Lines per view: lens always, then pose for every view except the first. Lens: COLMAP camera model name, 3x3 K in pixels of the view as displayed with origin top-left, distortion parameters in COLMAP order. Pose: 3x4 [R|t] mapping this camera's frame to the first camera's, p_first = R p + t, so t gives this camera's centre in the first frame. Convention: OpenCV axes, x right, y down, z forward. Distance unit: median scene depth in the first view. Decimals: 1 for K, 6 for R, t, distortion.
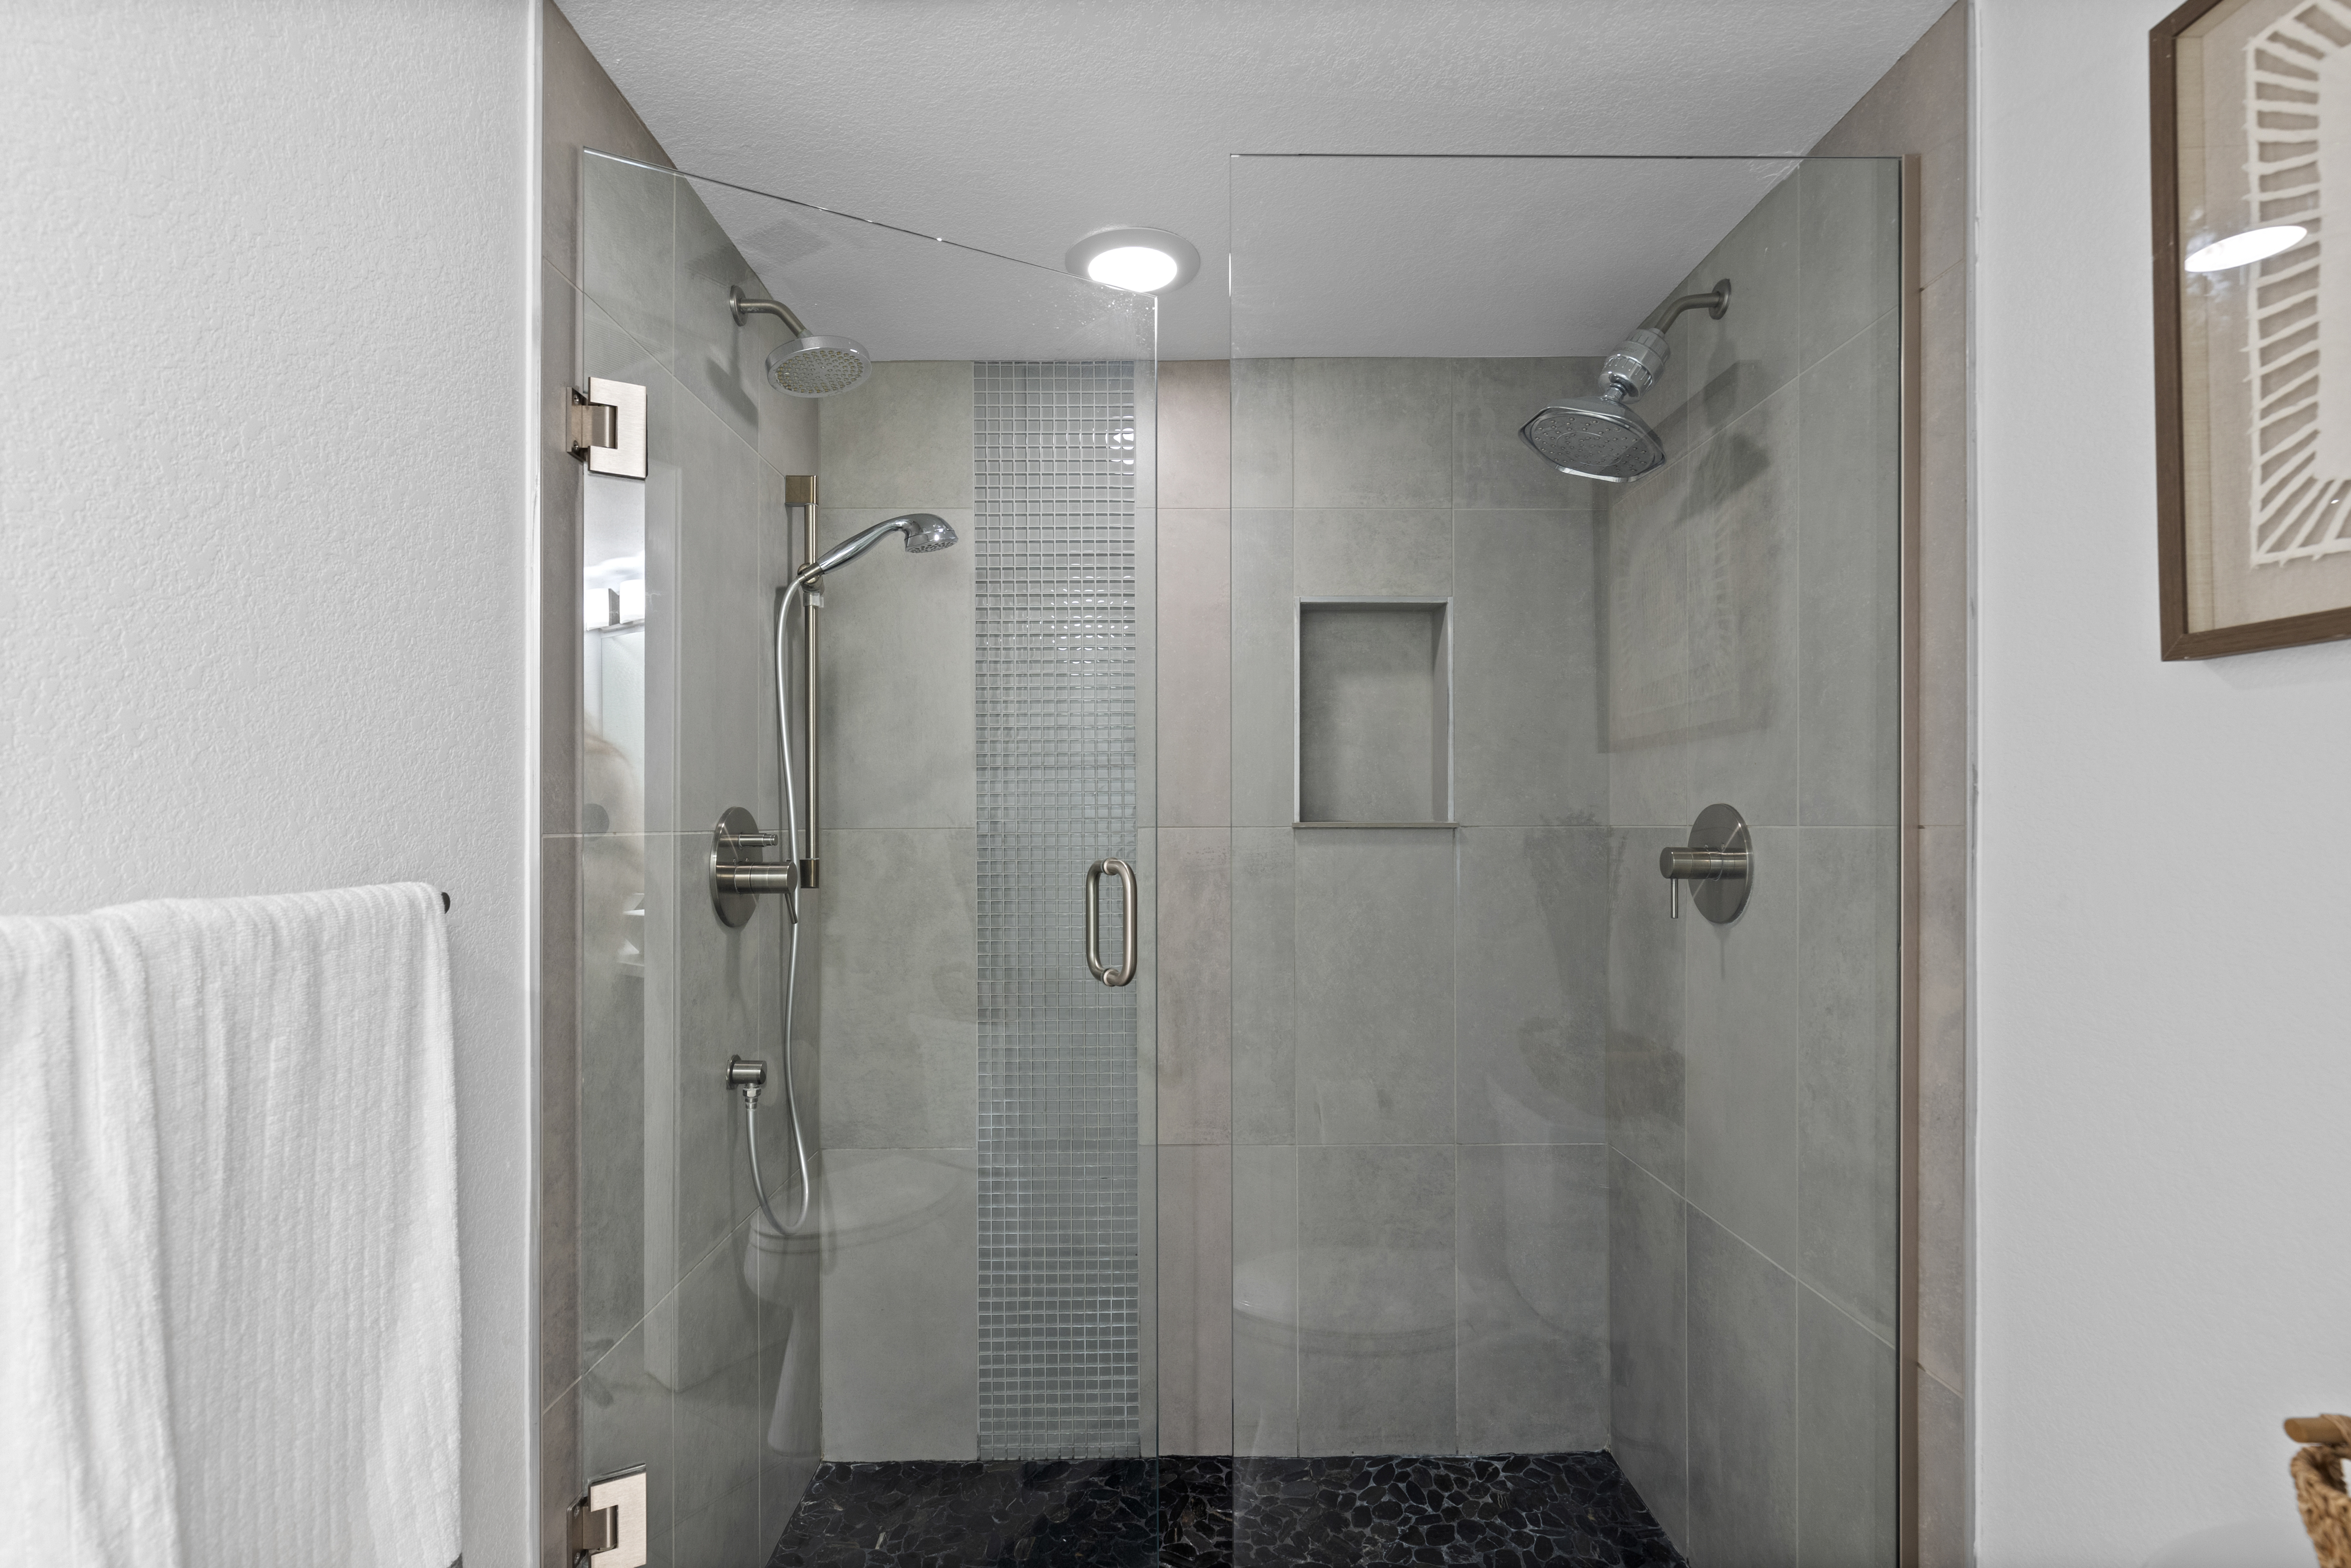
lens RADIAL K [[1070.3, 0, 1181.9], [0, 1070.3, 815.7], [0, 0, 1]] dist [0.009343, -0.000005]
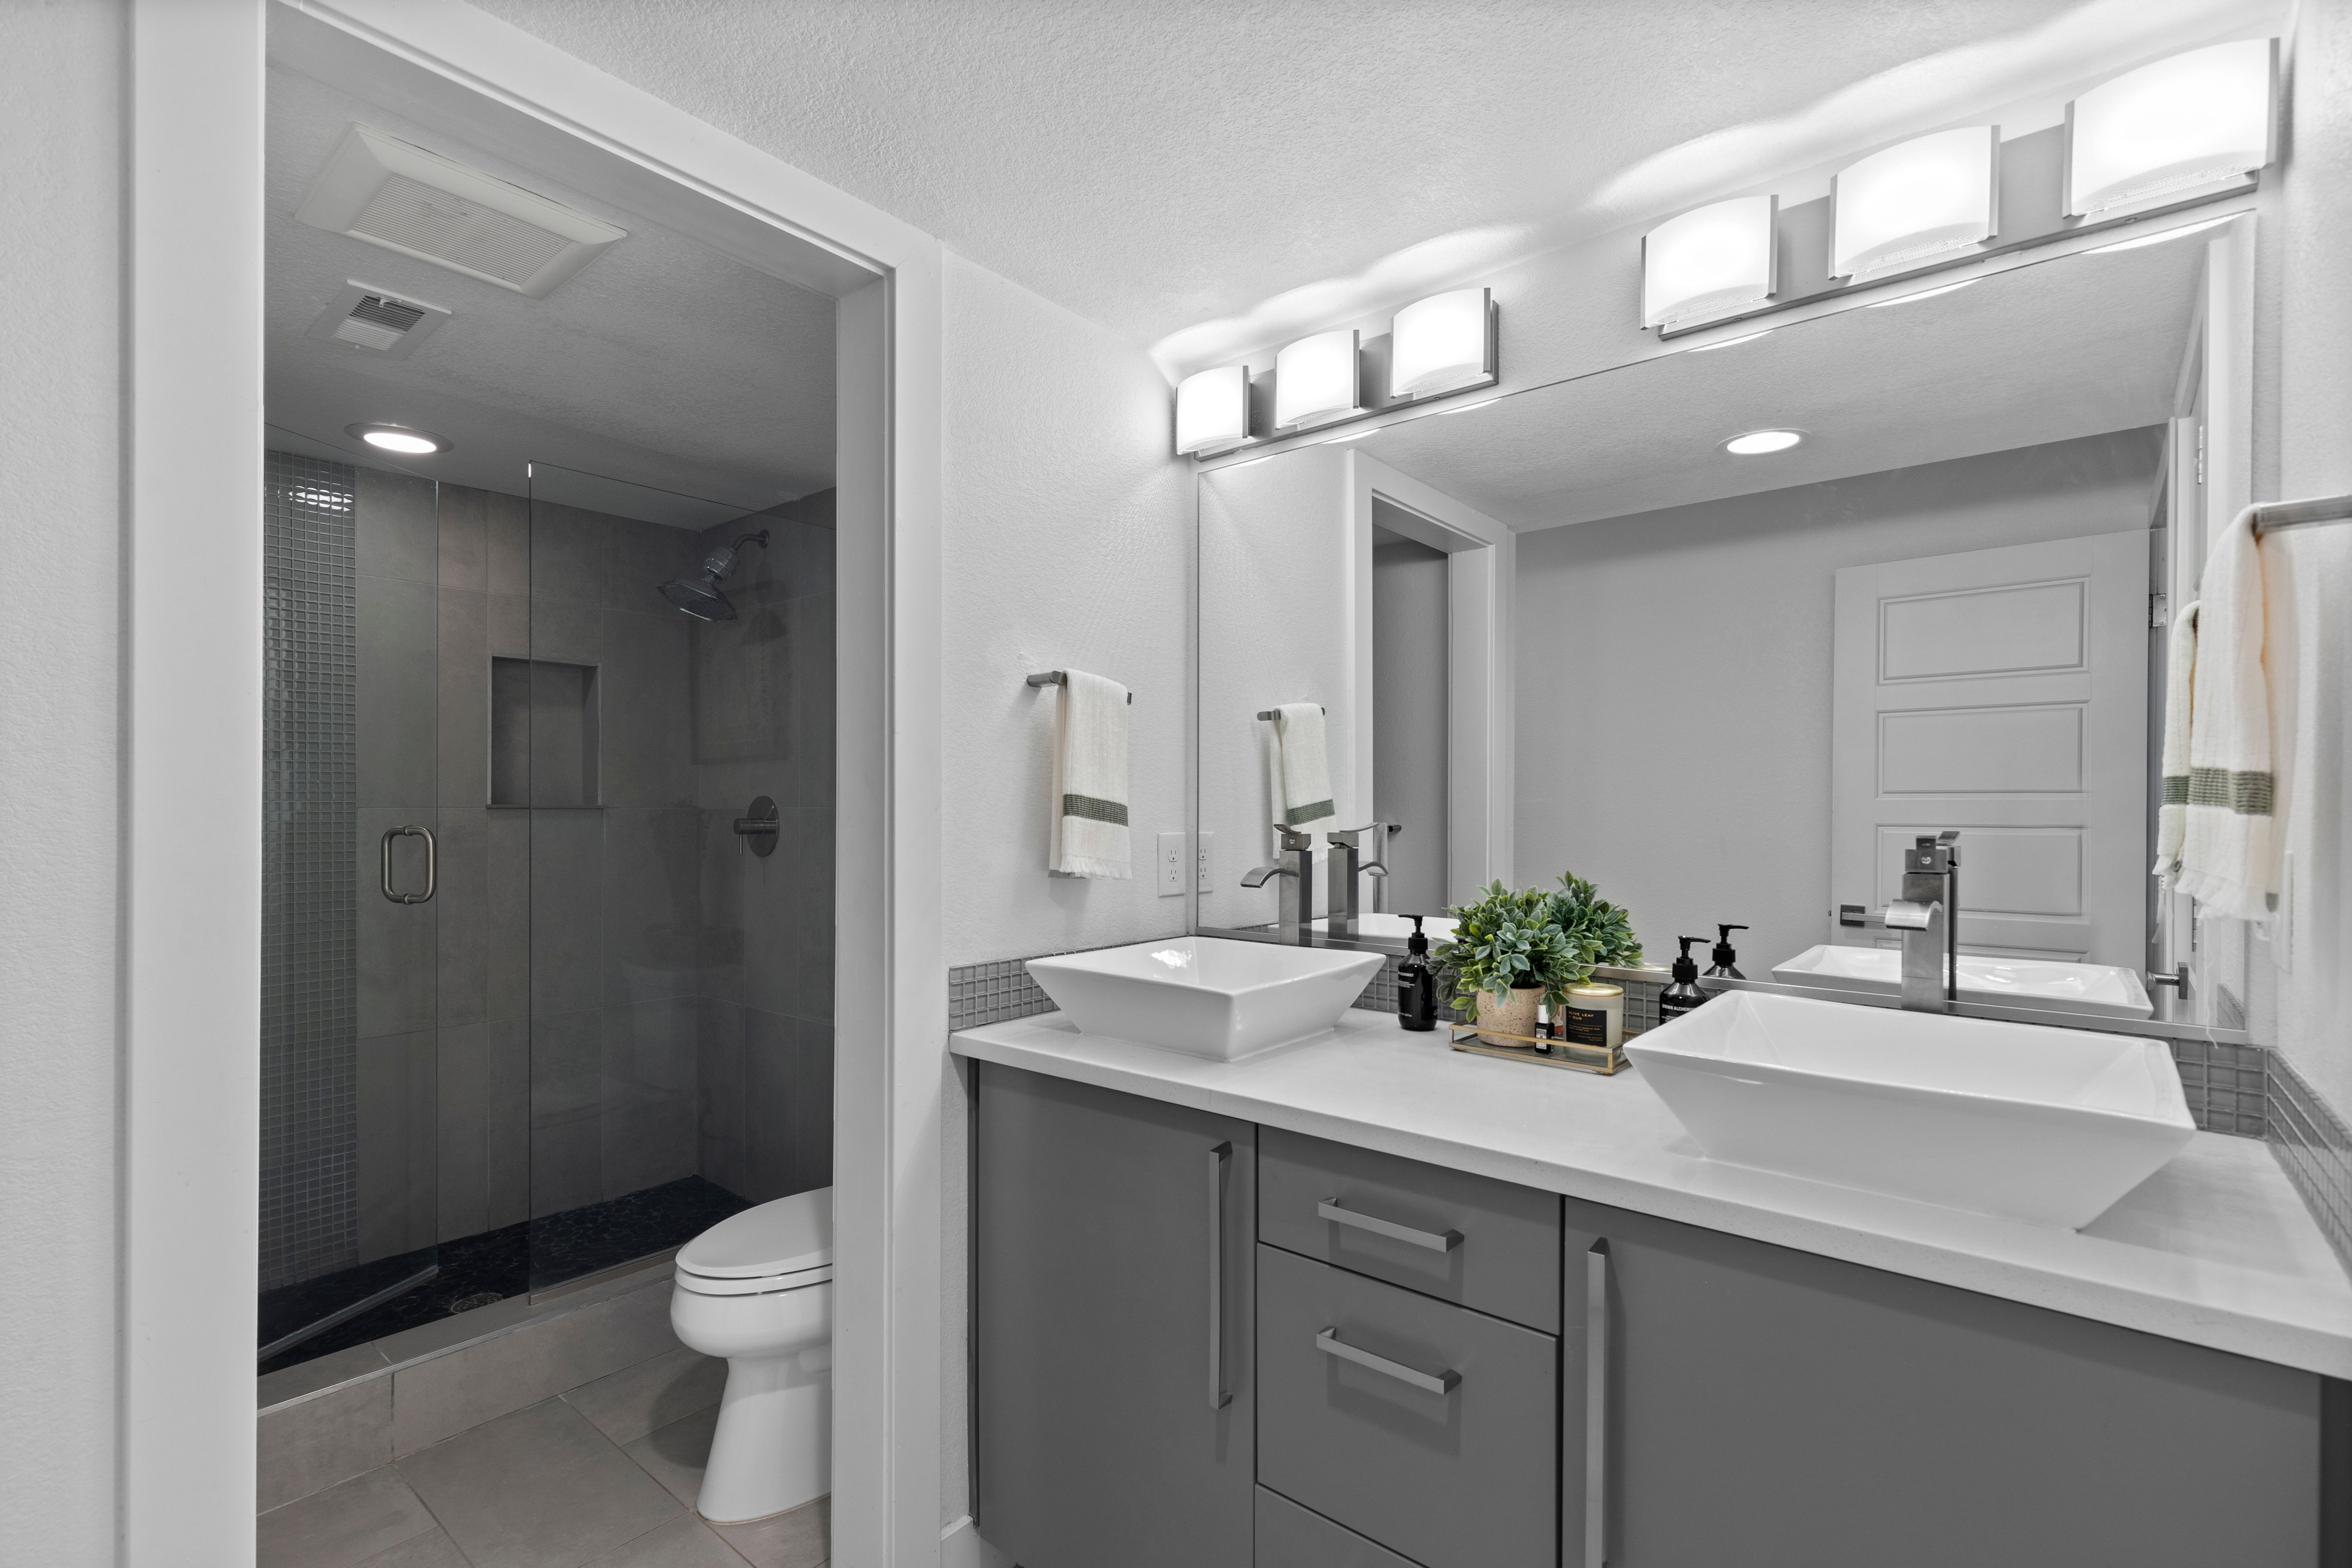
lens RADIAL K [[1065.4, 0, 1174.8], [0, 1065.4, 819.0], [0, 0, 1]] dist [0.001404, -0.000065]
pose [[0.656944, -0.005762, 0.753918, -0.454226], [-0.007497, 0.999871, 0.014175, -0.001986], [-0.753902, -0.014965, 0.656816, -0.813583]]
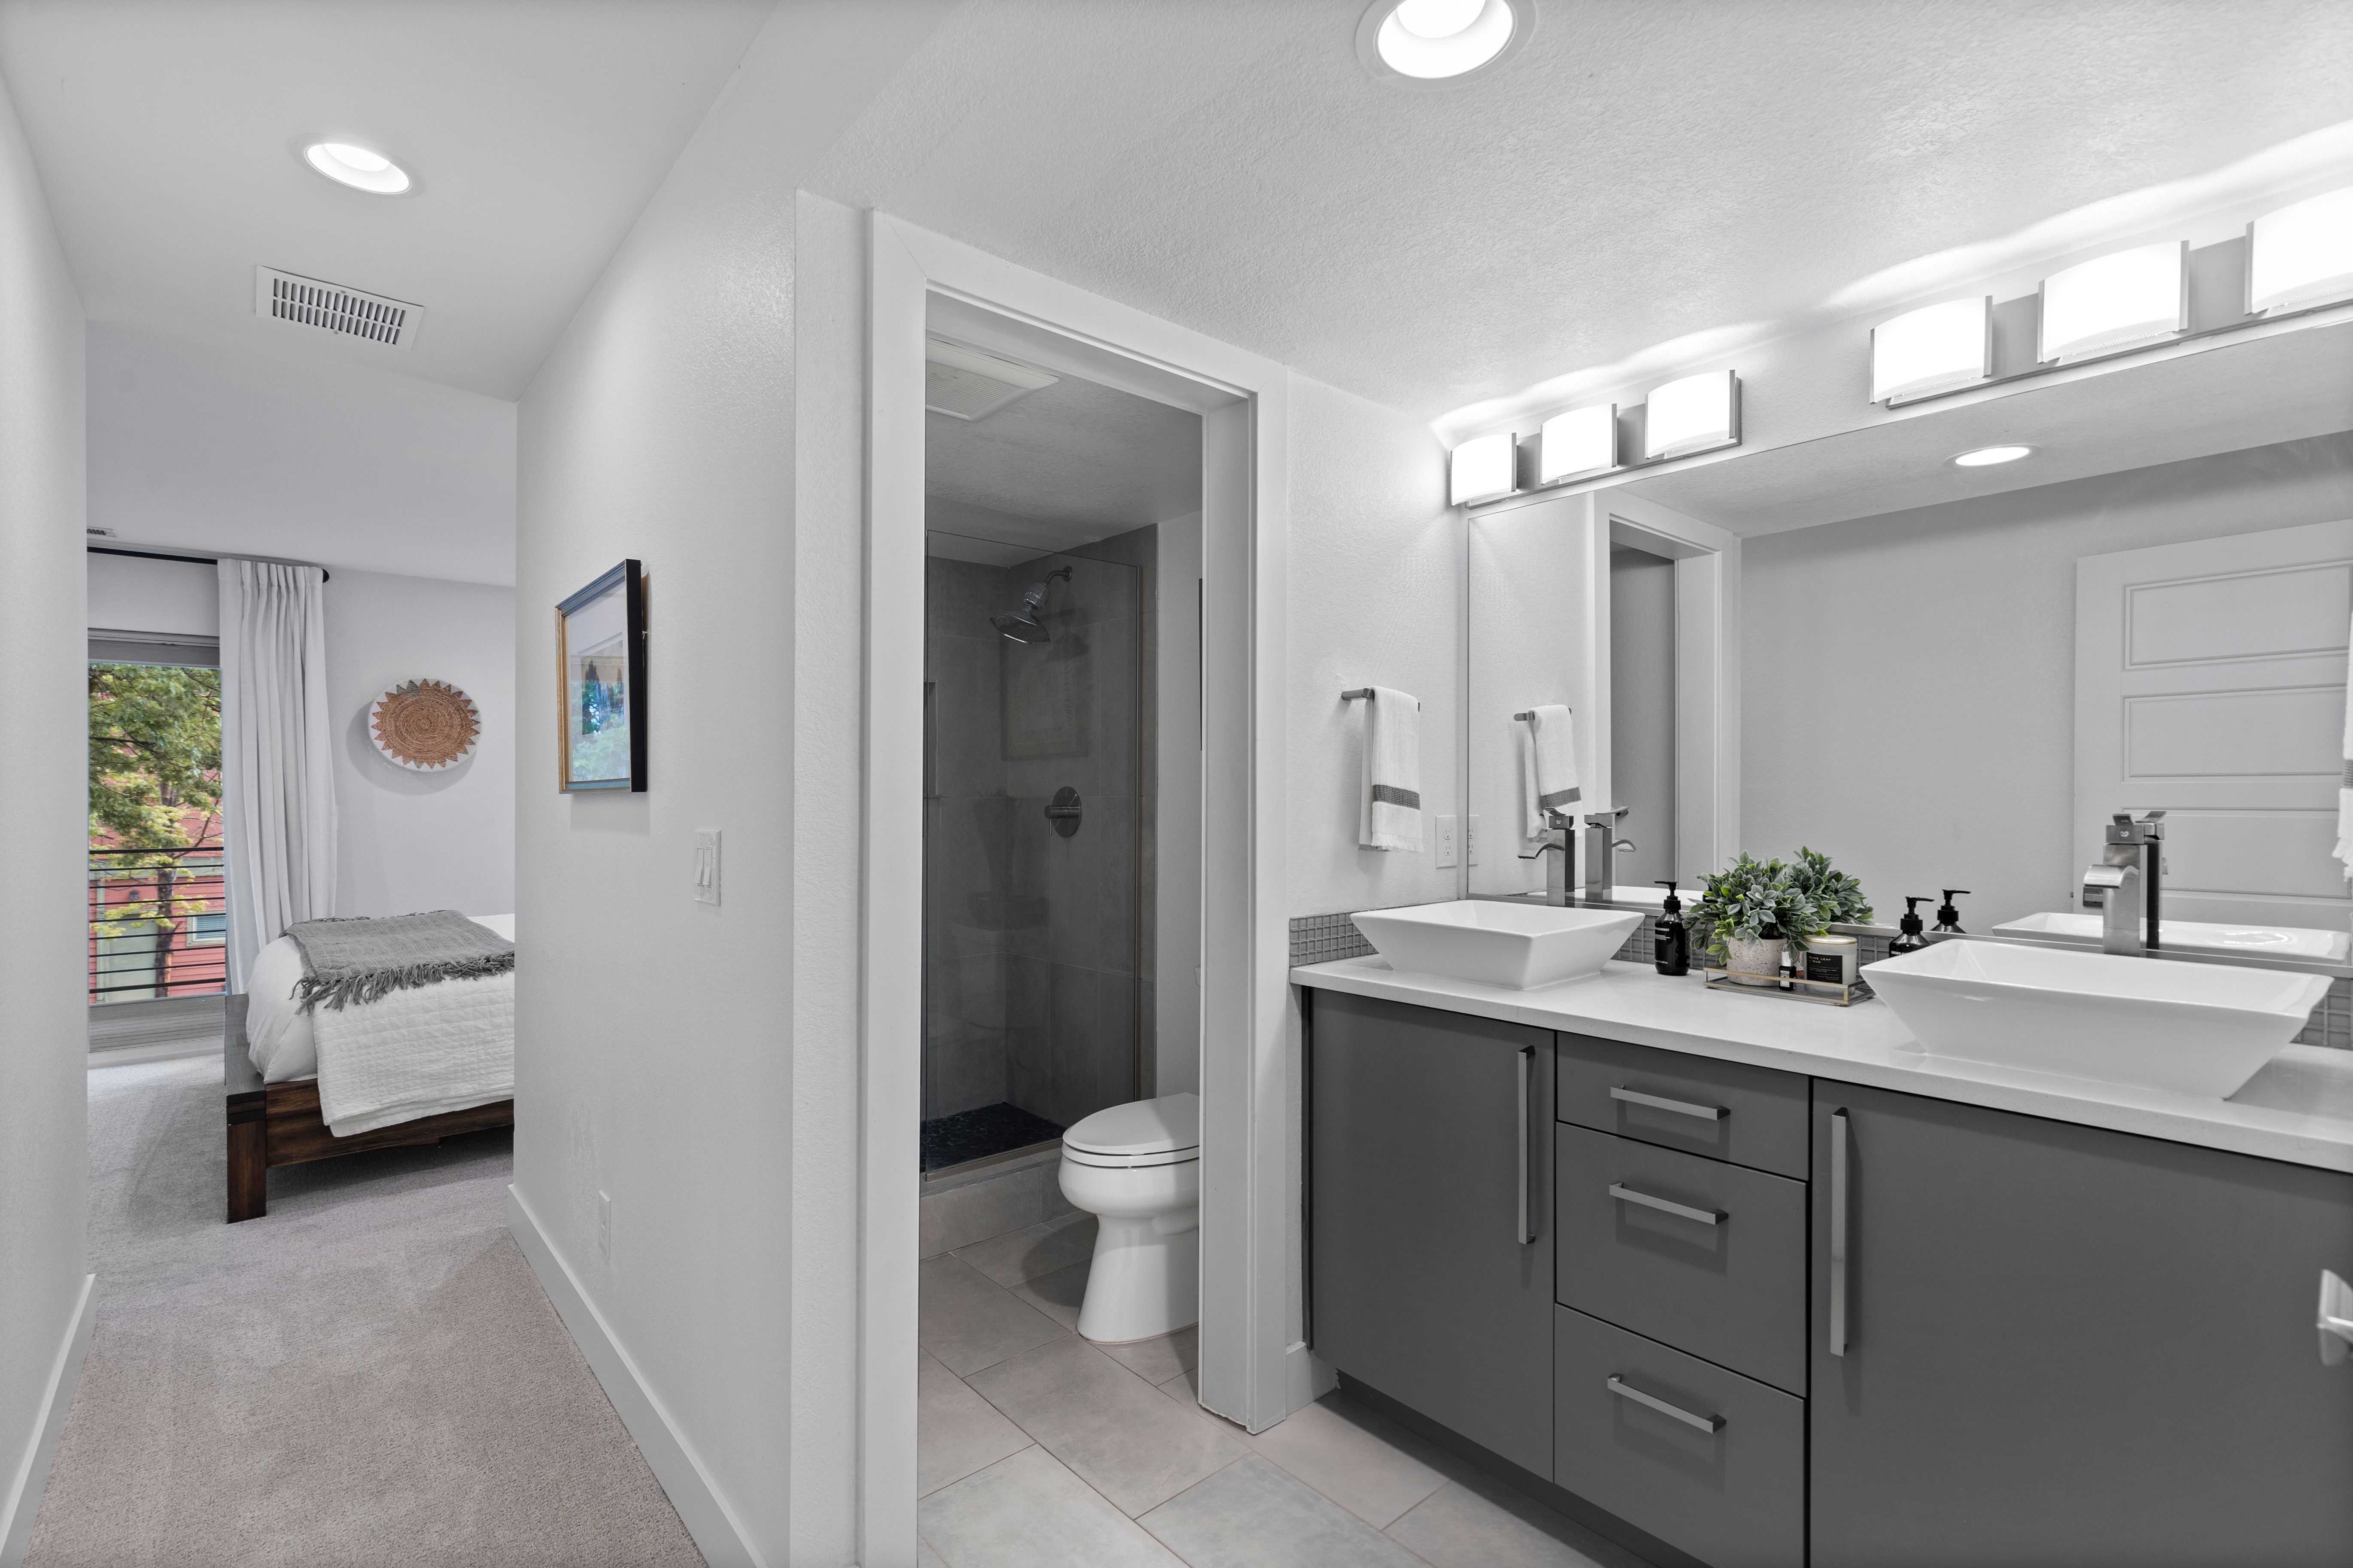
lens RADIAL K [[1054.4, 0, 1165.7], [0, 1054.4, 807.9], [0, 0, 1]] dist [-0.002691, -0.000652]
pose [[0.778111, -0.009257, 0.628059, -0.755224], [-0.001381, 0.999864, 0.016447, -0.002992], [-0.628125, -0.013665, 0.777992, -0.903280]]
